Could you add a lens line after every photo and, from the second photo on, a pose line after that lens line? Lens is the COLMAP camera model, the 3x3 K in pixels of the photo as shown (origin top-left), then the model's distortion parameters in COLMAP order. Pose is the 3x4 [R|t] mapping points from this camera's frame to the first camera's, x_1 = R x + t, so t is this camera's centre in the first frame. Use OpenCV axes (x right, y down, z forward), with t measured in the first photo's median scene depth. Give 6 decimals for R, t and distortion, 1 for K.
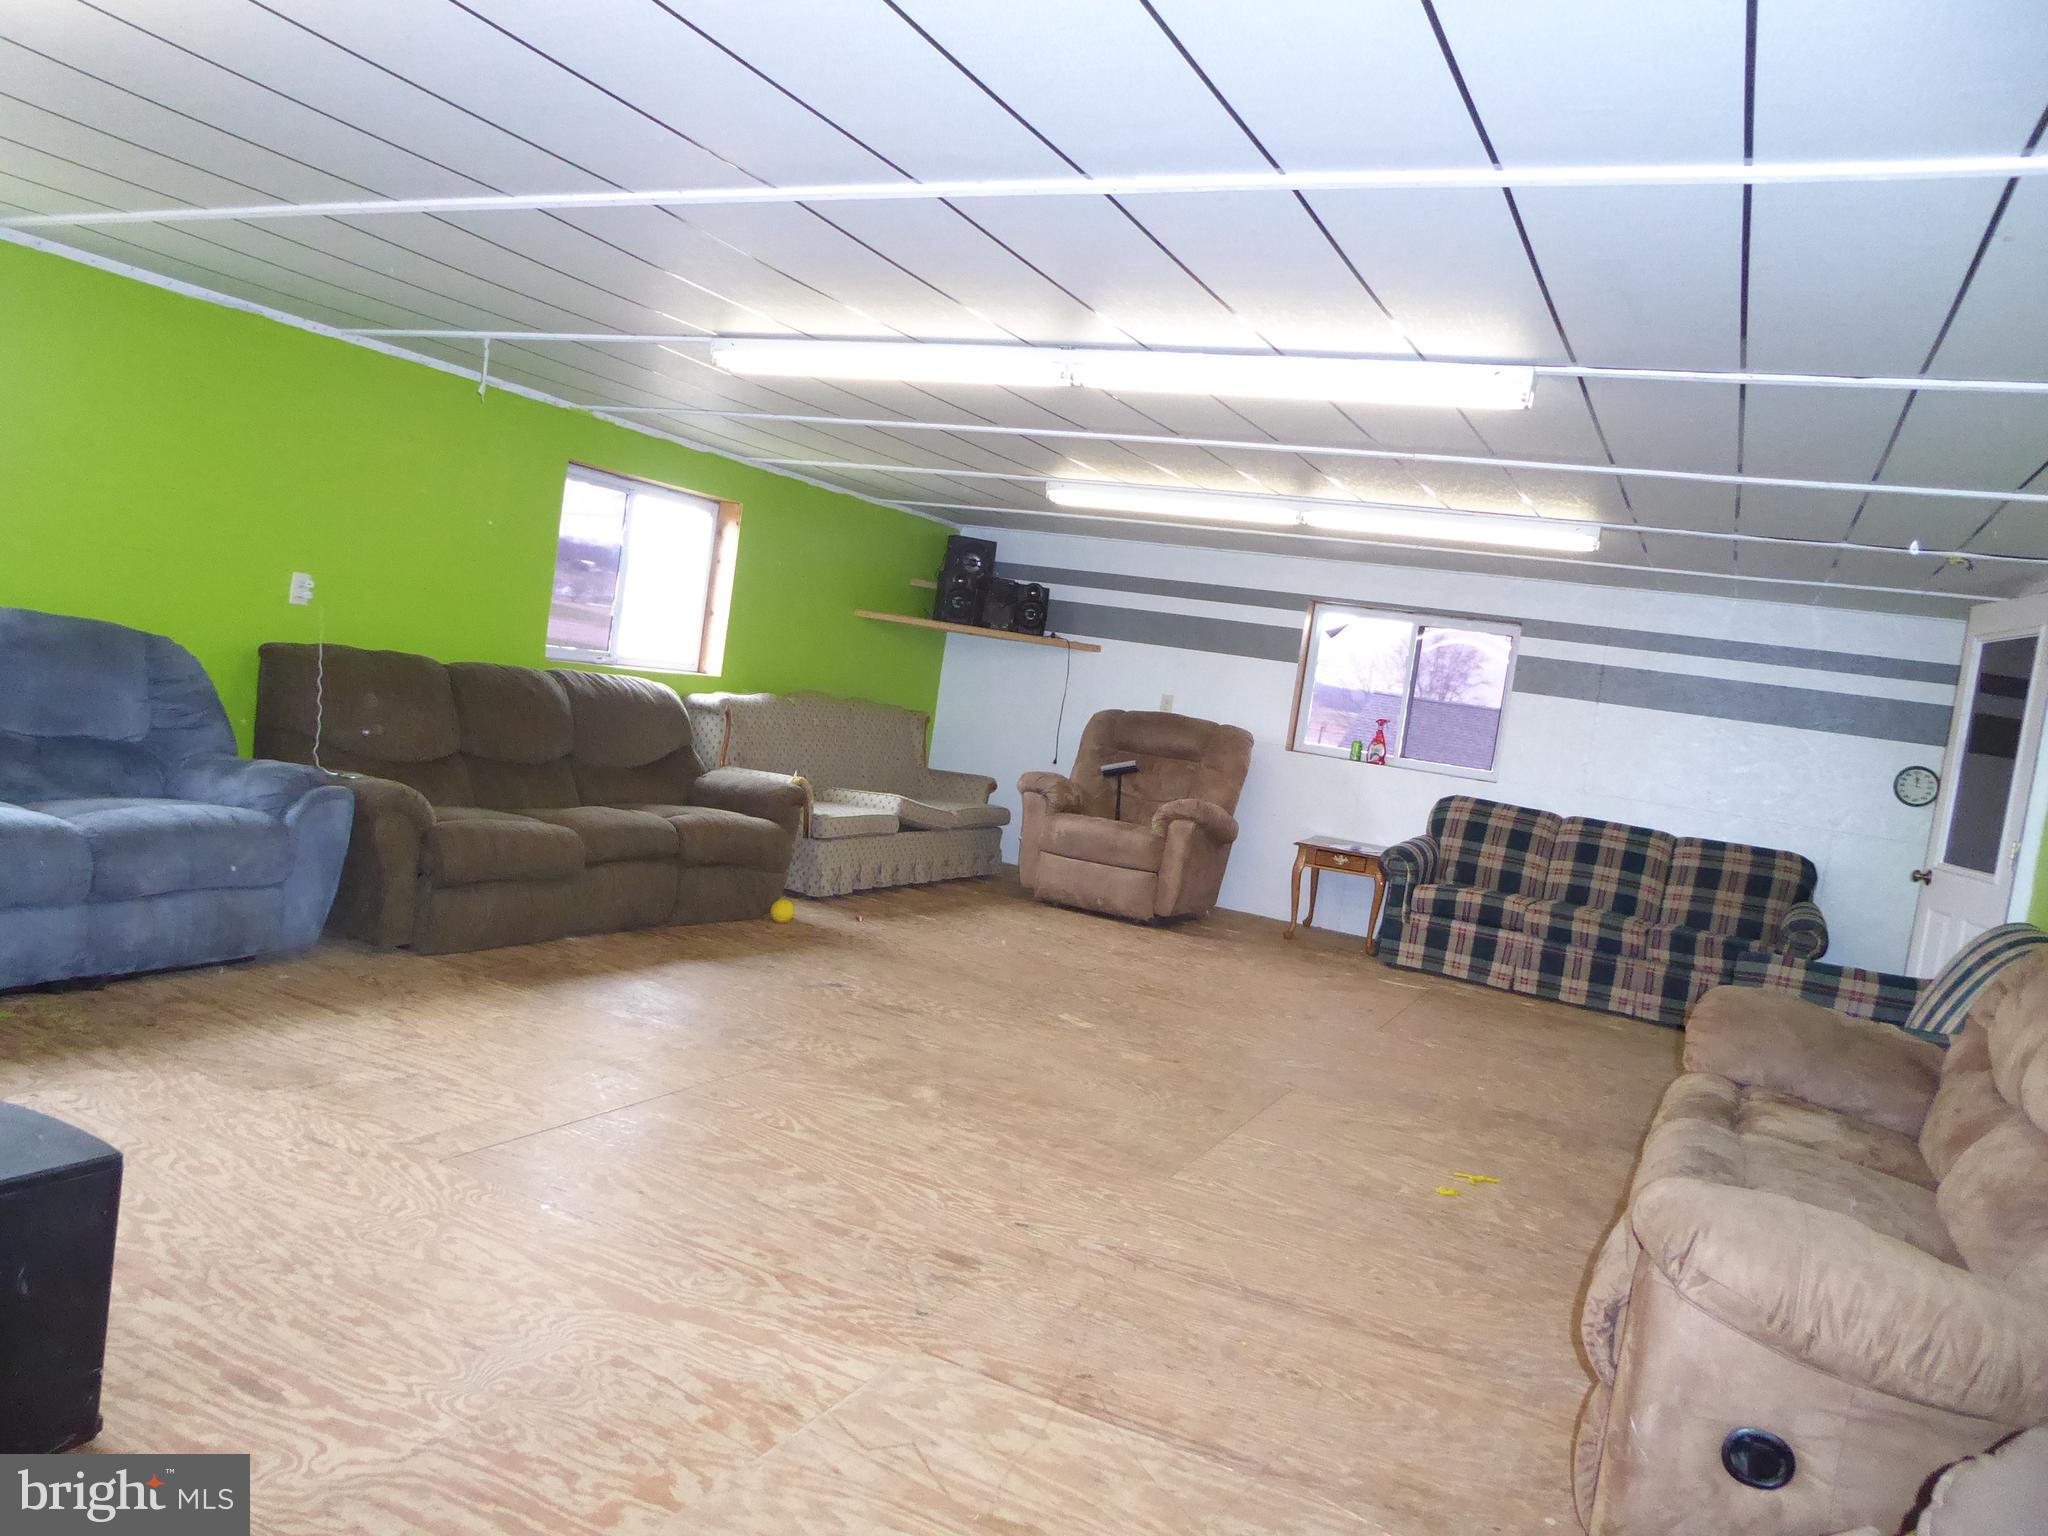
lens RADIAL K [[1424.3, 0, 1029.1], [0, 1424.3, 769.2], [0, 0, 1]] dist [-0.039826, 0.013243]
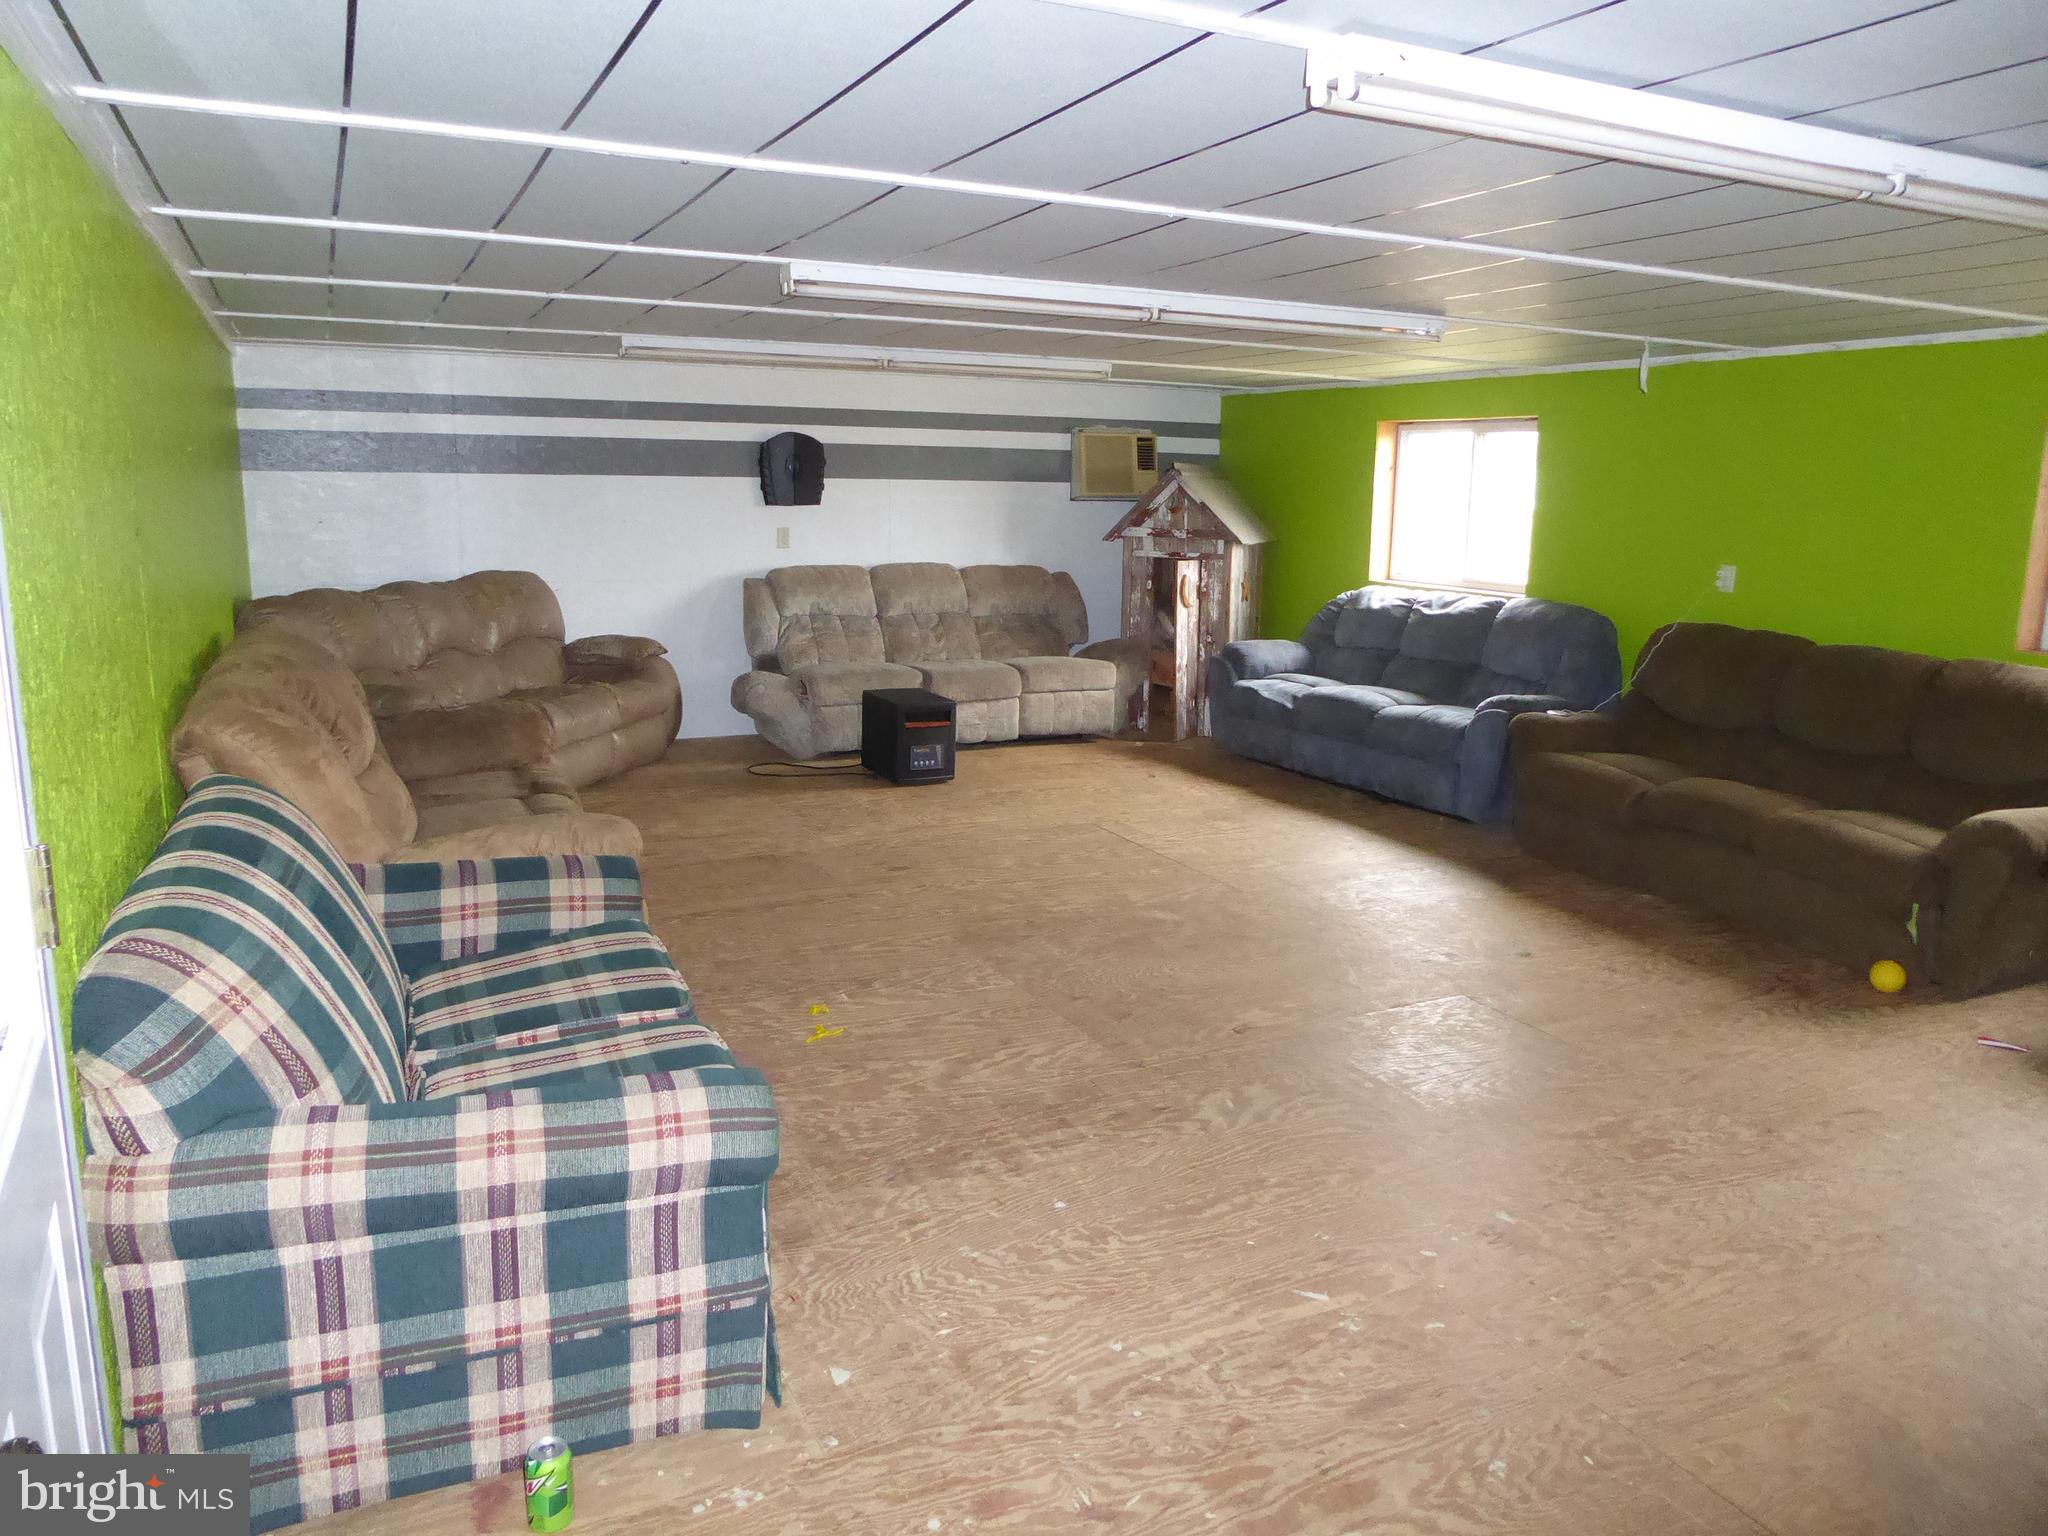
lens RADIAL K [[1424.3, 0, 1026.3], [0, 1424.3, 767.2], [0, 0, 1]] dist [-0.039826, 0.013243]
pose [[-0.600057, -0.003605, -0.799949, 1.062517], [-0.157567, 0.980932, 0.113774, -0.021420], [0.784286, 0.194316, -0.589183, 1.733778]]
